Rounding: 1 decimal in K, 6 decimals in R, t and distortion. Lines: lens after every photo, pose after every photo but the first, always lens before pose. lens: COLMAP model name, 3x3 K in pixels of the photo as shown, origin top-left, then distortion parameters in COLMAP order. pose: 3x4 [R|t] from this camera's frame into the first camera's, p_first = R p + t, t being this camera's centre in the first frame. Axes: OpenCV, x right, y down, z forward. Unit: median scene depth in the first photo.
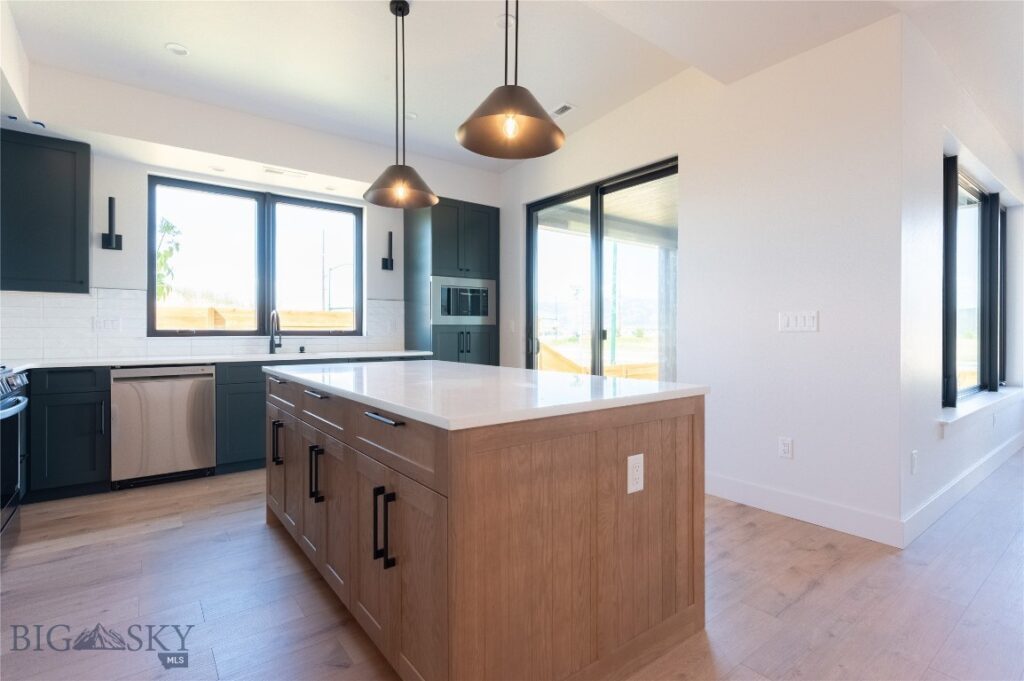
lens RADIAL K [[484.8, 0, 518.7], [0, 484.8, 336.0], [0, 0, 1]] dist [-0.009297, 0.001248]
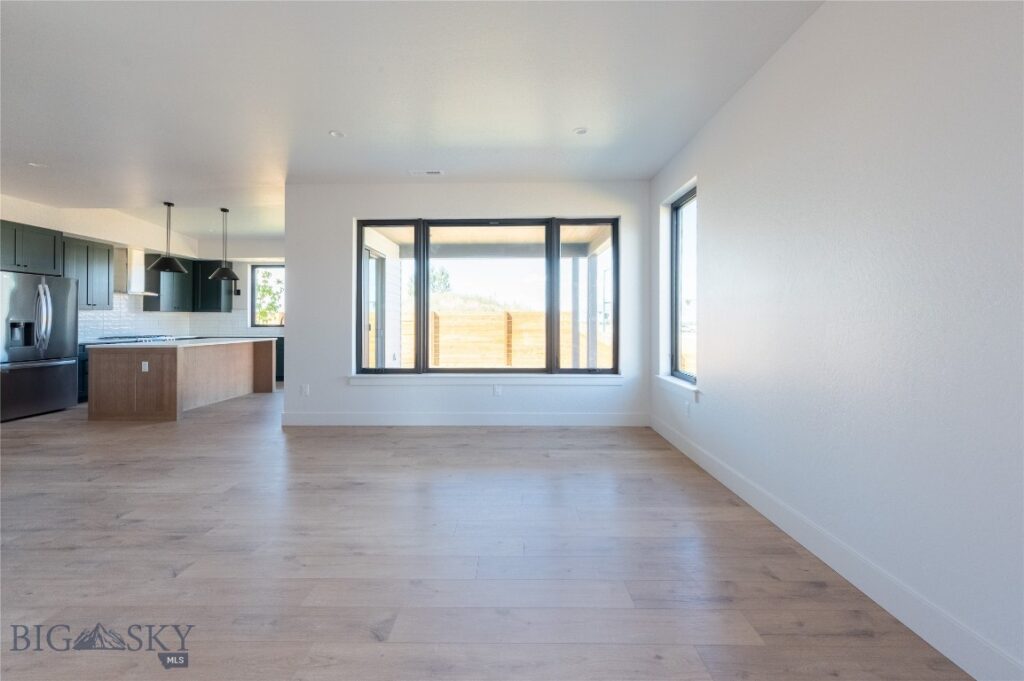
lens RADIAL K [[418.3, 0, 516.8], [0, 418.3, 317.1], [0, 0, 1]] dist [0.002765, -0.000178]
pose [[0.796180, -0.007795, -0.605009, 1.711087], [-0.003164, 0.999850, -0.017047, -0.018507], [0.605051, 0.015487, 0.796036, 0.063847]]
